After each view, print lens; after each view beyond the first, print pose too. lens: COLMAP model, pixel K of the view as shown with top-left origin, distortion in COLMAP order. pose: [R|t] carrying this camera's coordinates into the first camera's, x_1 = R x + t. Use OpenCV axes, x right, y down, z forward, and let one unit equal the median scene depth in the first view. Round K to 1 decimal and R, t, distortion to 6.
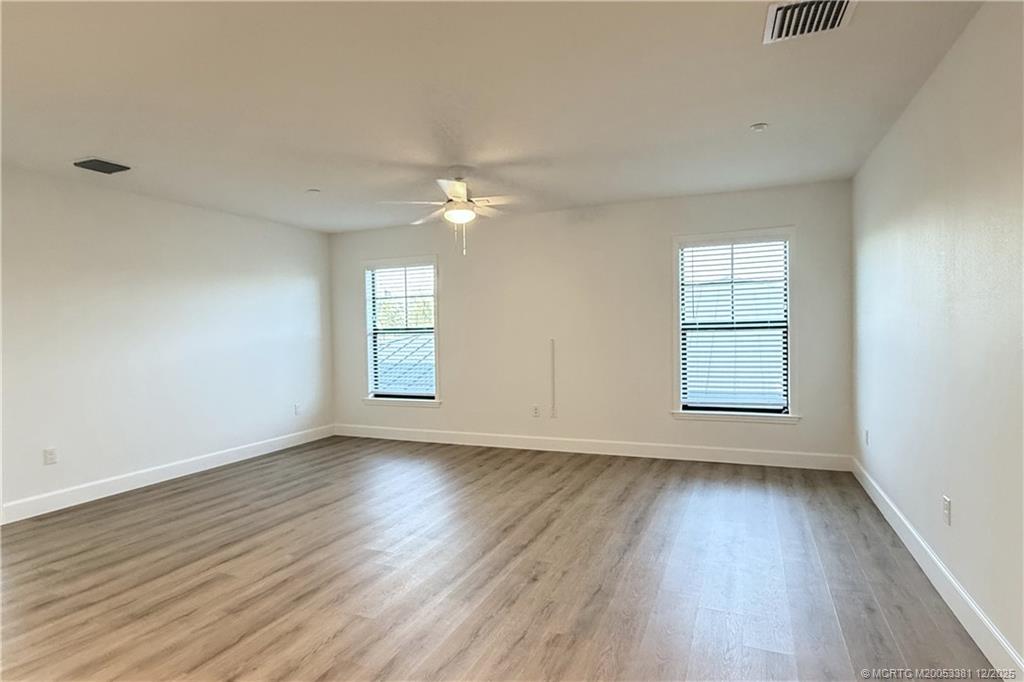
lens RADIAL K [[565.9, 0, 501.6], [0, 565.9, 341.5], [0, 0, 1]] dist [0.001974, 0.000966]
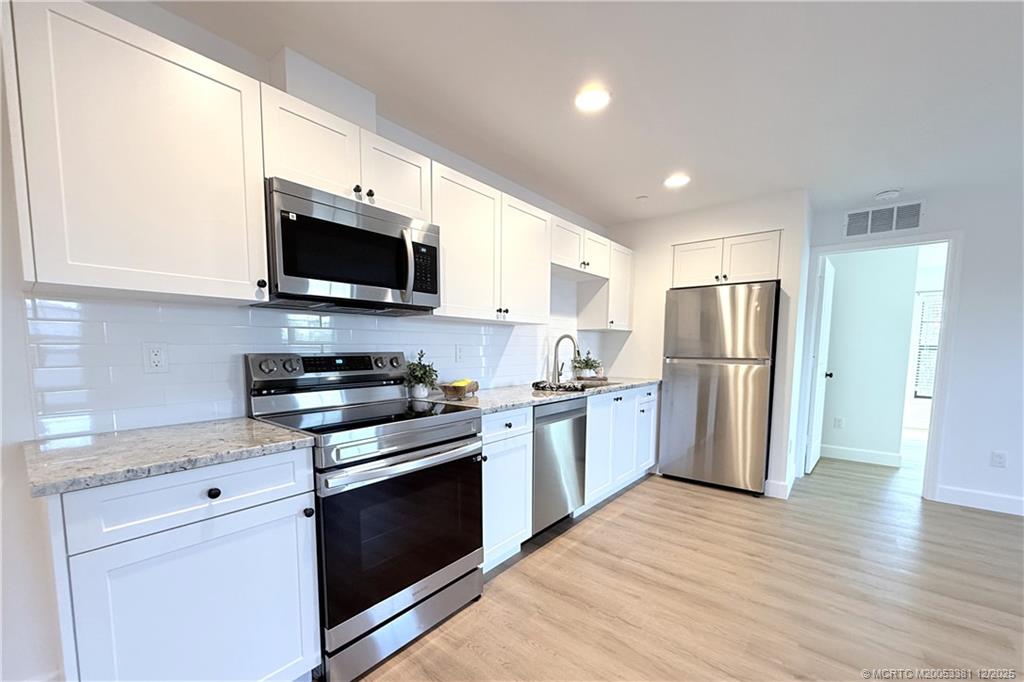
lens RADIAL K [[409.2, 0, 510.1], [0, 409.2, 384.2], [0, 0, 1]] dist [0.000613, 0.000157]
pose [[-0.273835, 0.106496, -0.955862, 0.136497], [-0.024621, 0.992749, 0.117659, -0.002043], [0.961462, 0.055754, -0.269227, 0.276441]]
